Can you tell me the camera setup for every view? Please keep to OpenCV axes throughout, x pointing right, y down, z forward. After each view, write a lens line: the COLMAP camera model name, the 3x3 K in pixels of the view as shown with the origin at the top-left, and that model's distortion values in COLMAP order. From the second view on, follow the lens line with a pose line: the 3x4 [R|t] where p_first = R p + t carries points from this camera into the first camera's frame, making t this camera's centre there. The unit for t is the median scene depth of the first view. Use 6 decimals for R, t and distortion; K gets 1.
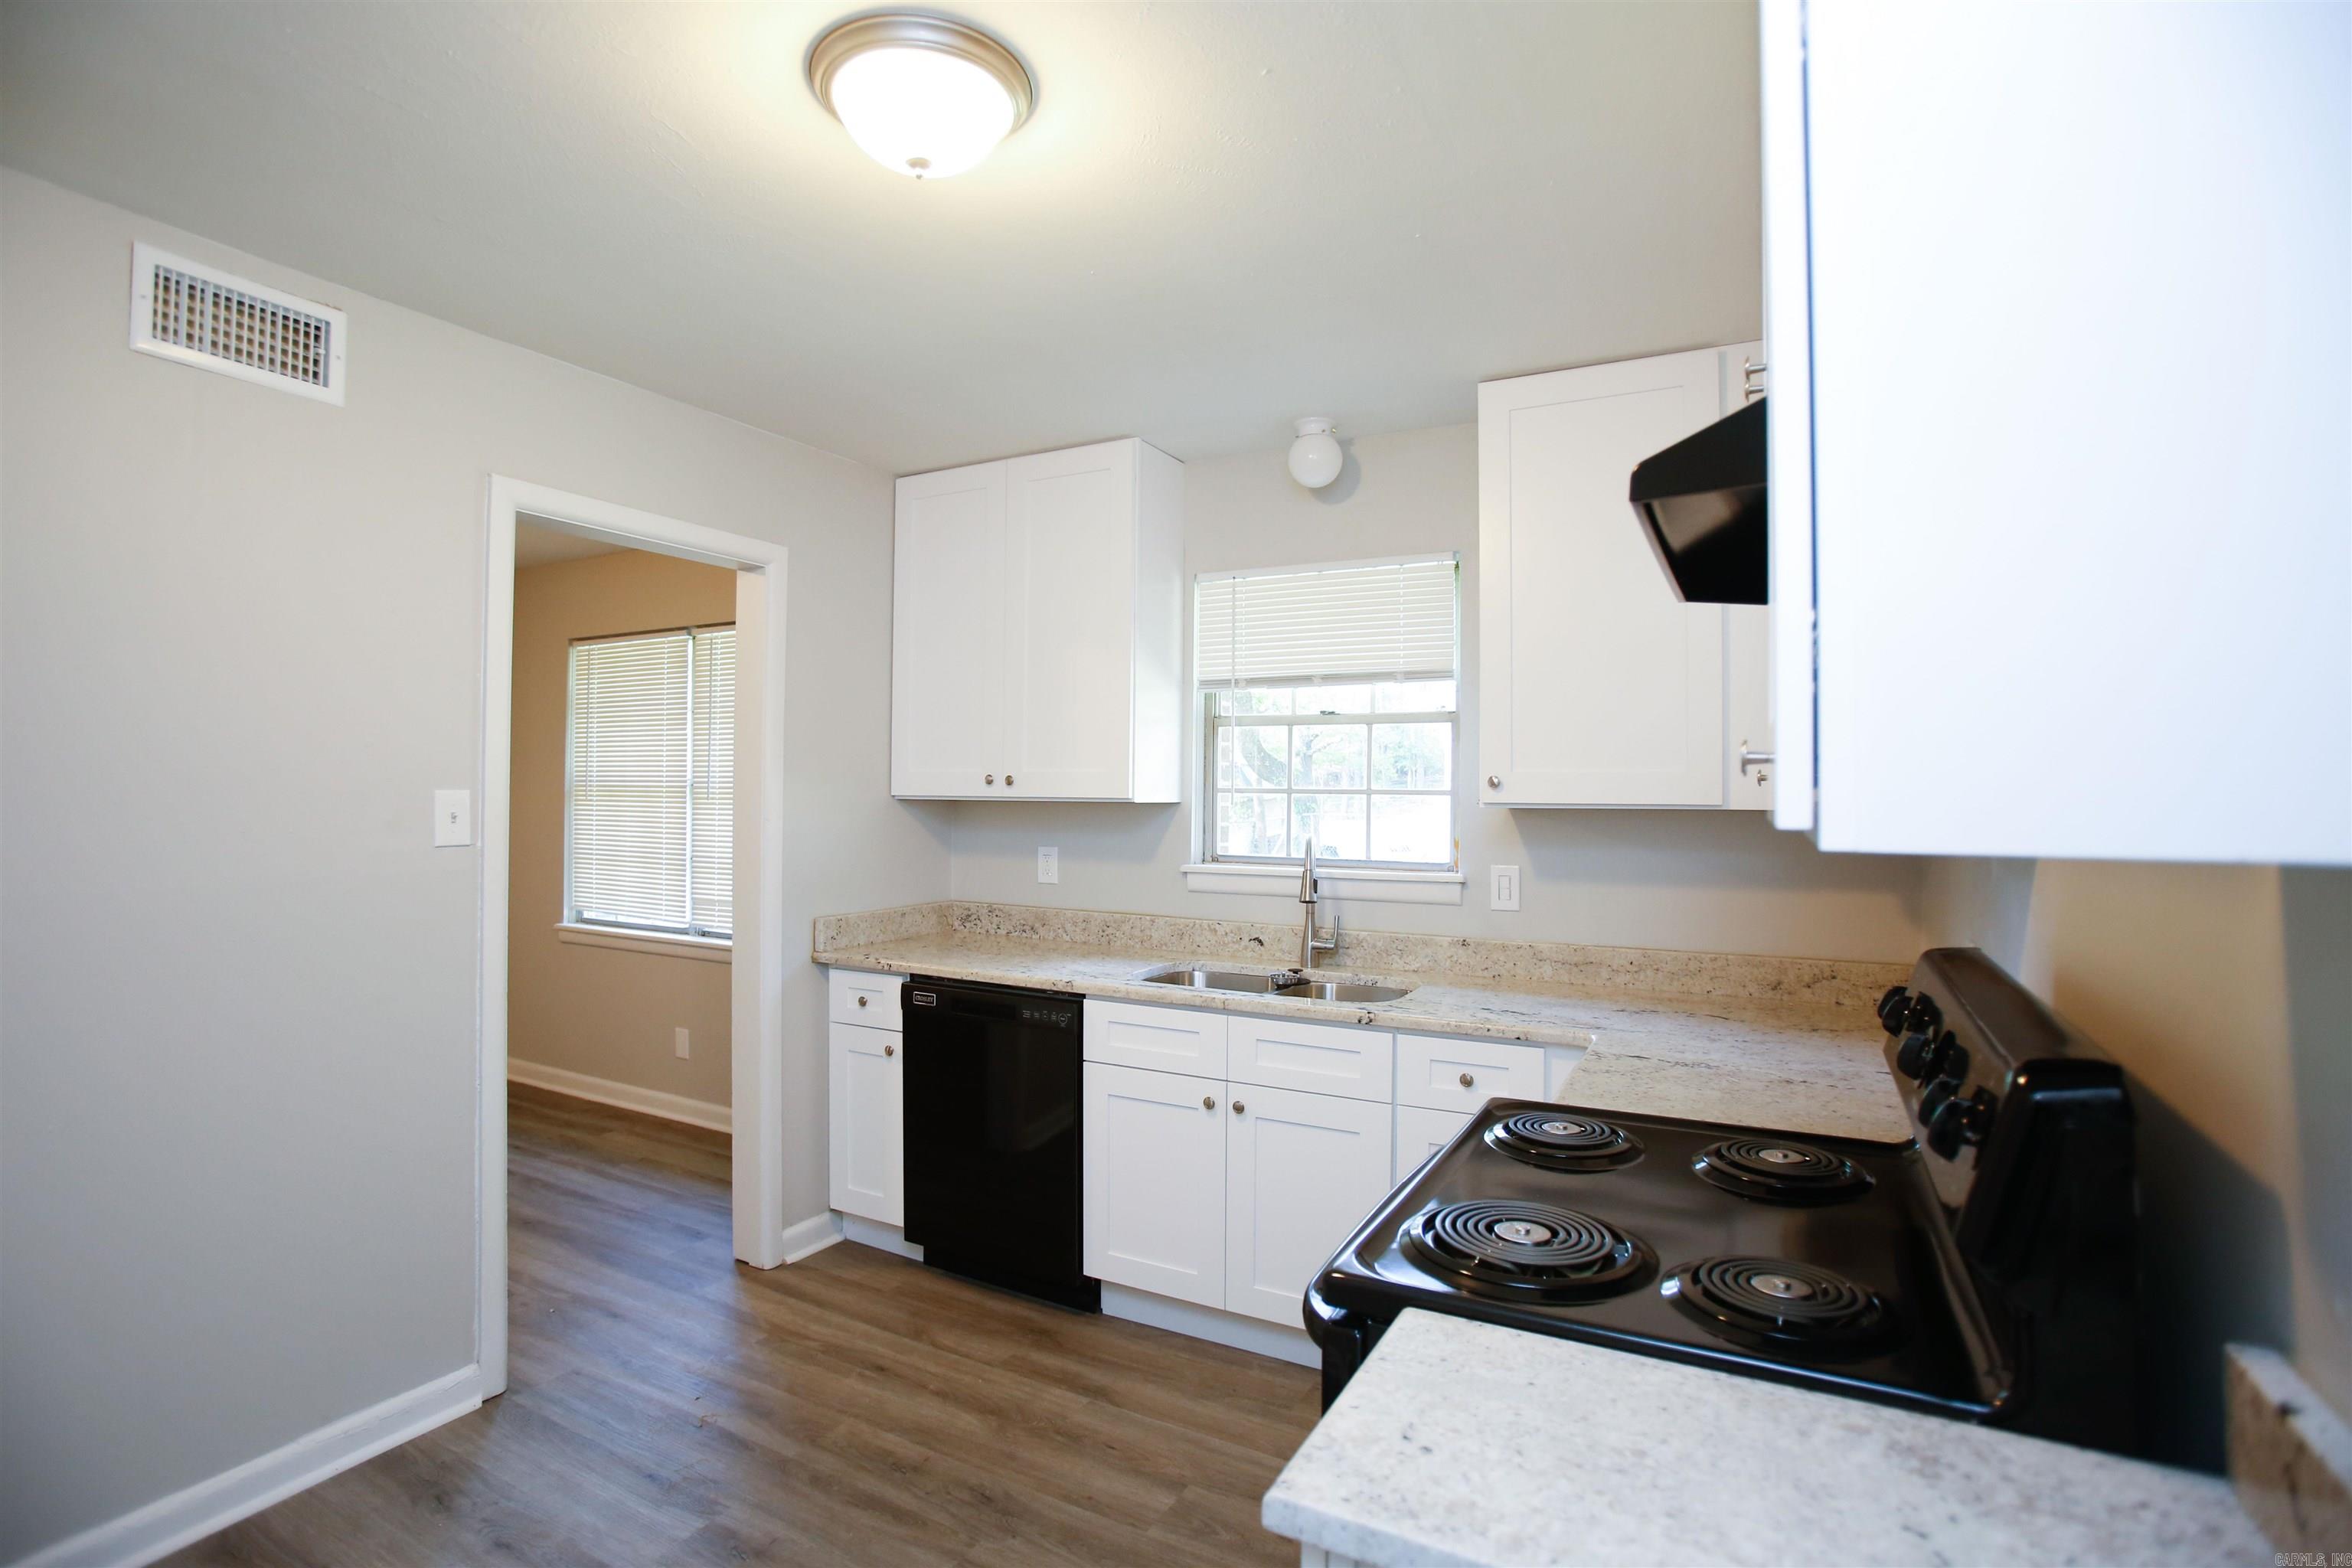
lens RADIAL K [[1165.0, 0, 1172.9], [0, 1165.0, 775.7], [0, 0, 1]] dist [-0.029490, 0.002864]
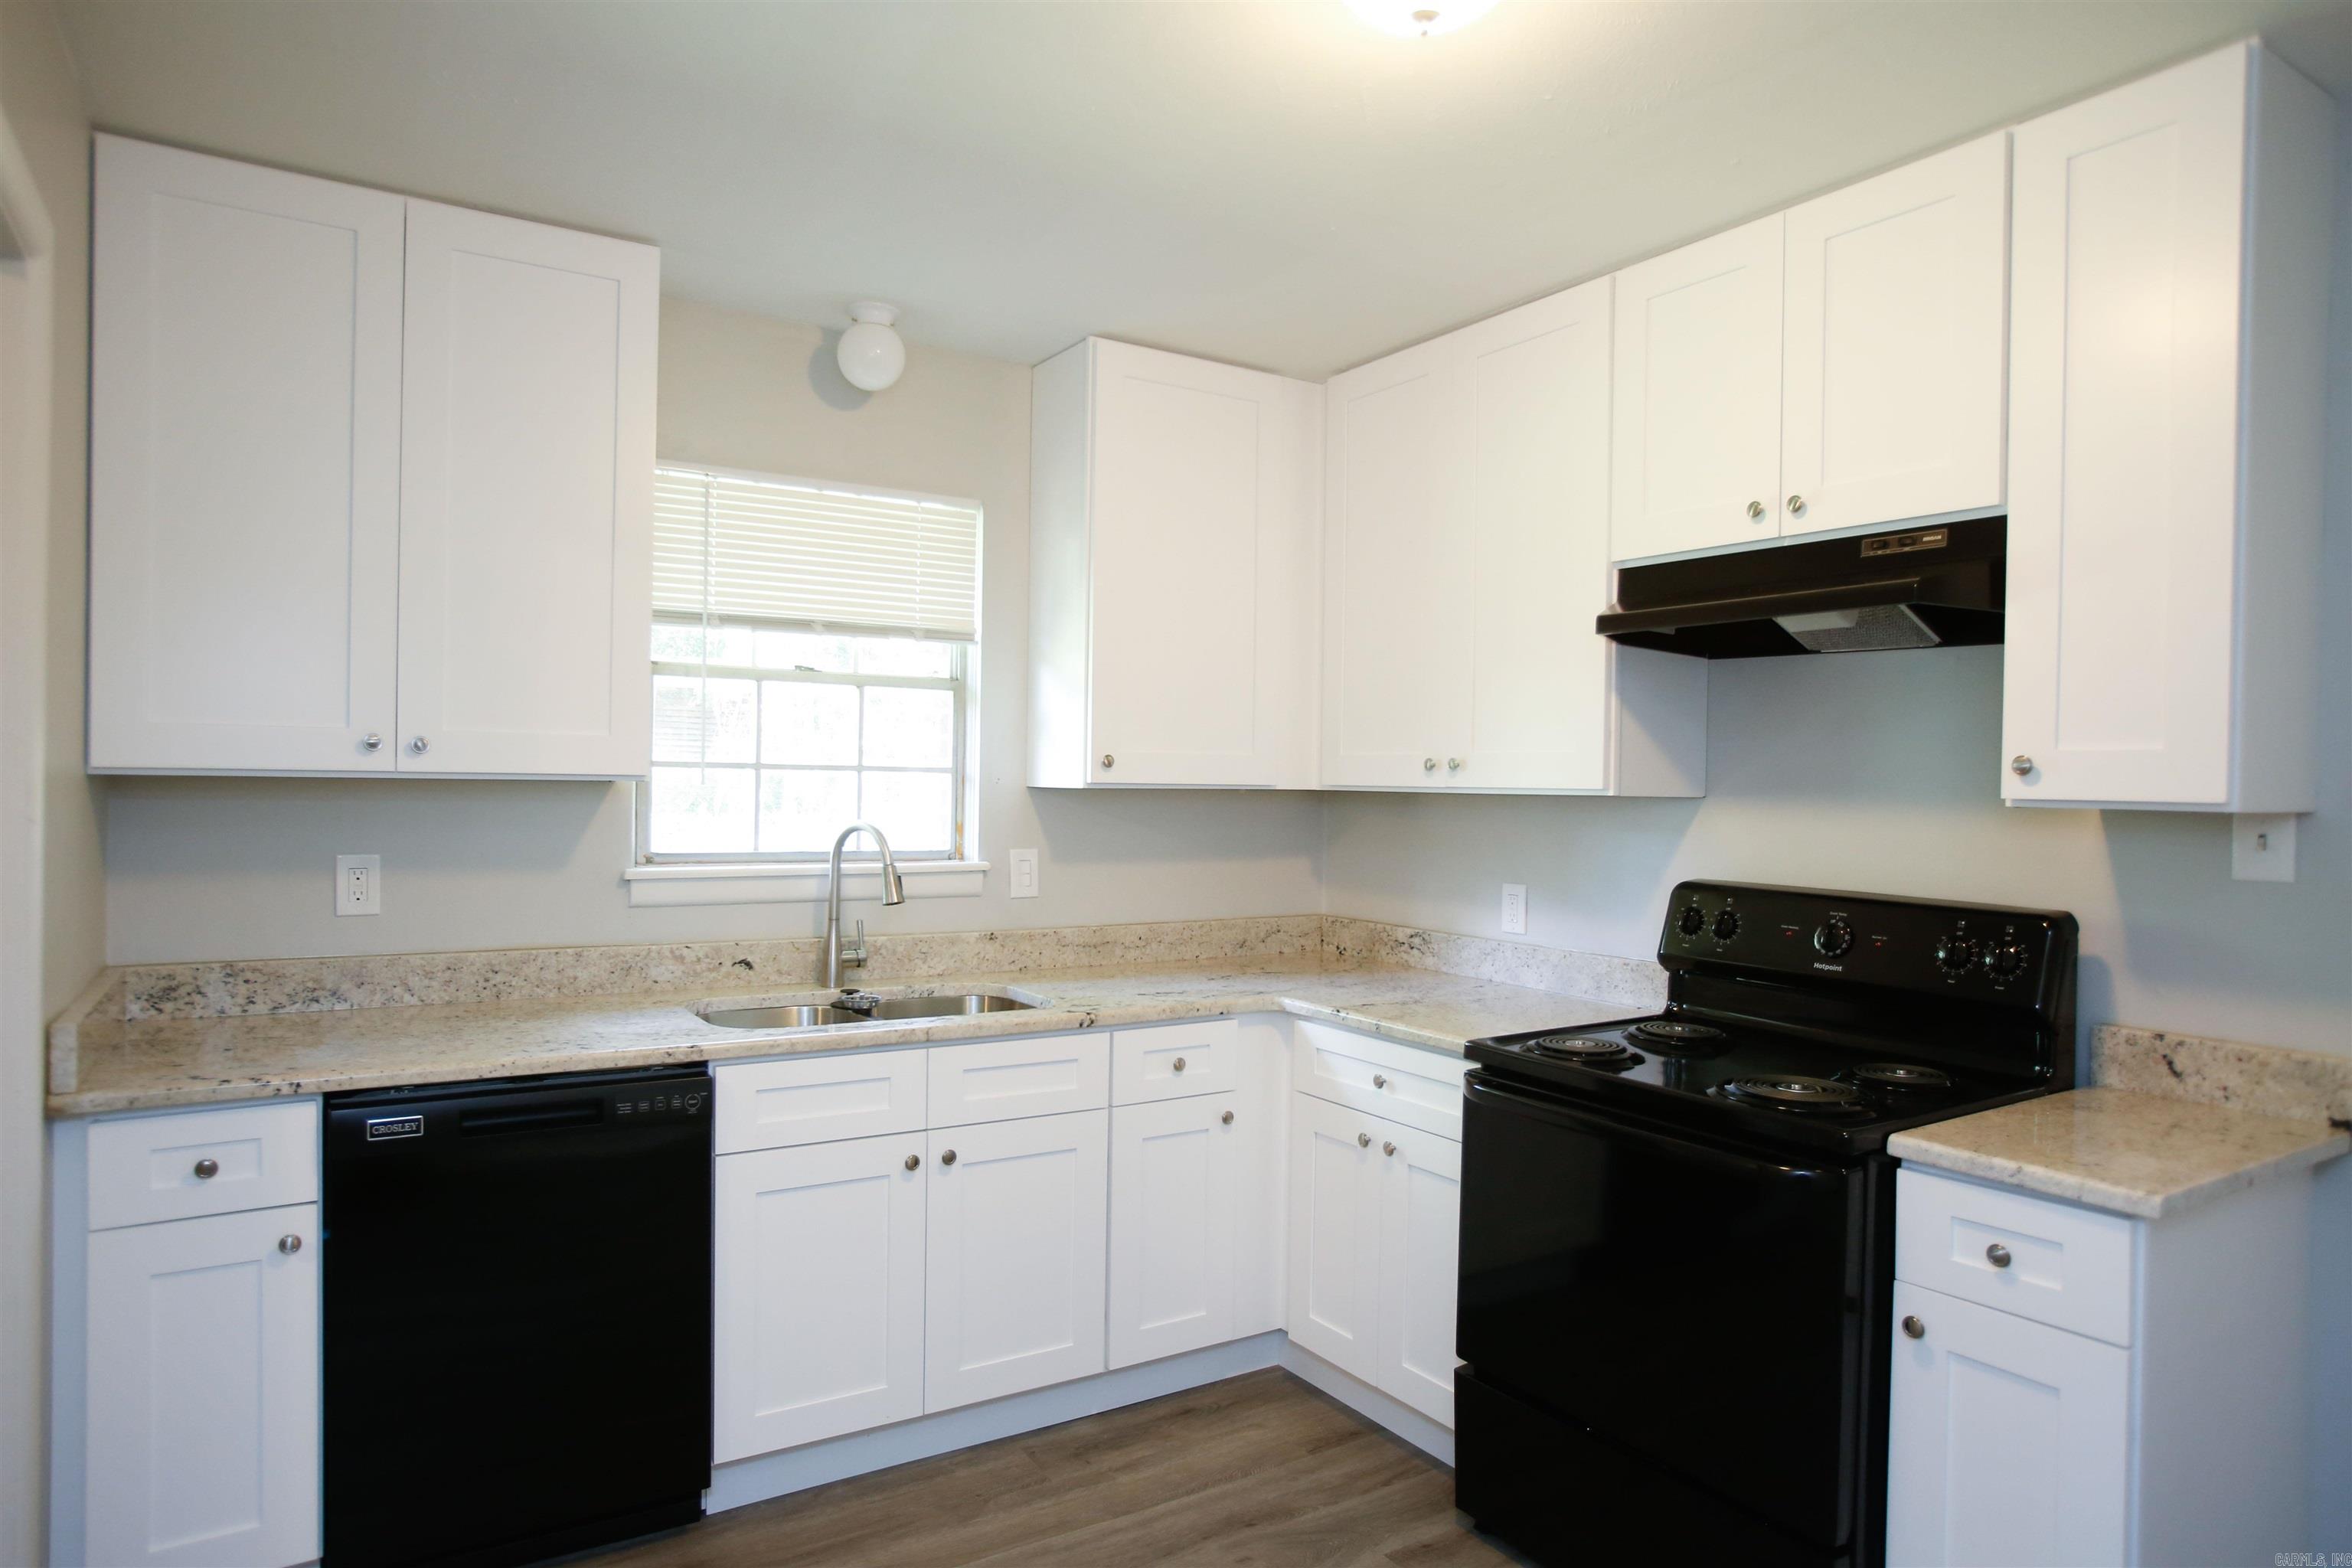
lens RADIAL K [[1435.6, 0, 1114.3], [0, 1435.6, 786.9], [0, 0, 1]] dist [-0.001650, 0.004840]
pose [[0.490521, -0.003221, 0.871423, -0.649777], [-0.026236, 0.999485, 0.018462, 0.003389], [-0.871034, -0.031919, 0.490184, 0.352197]]
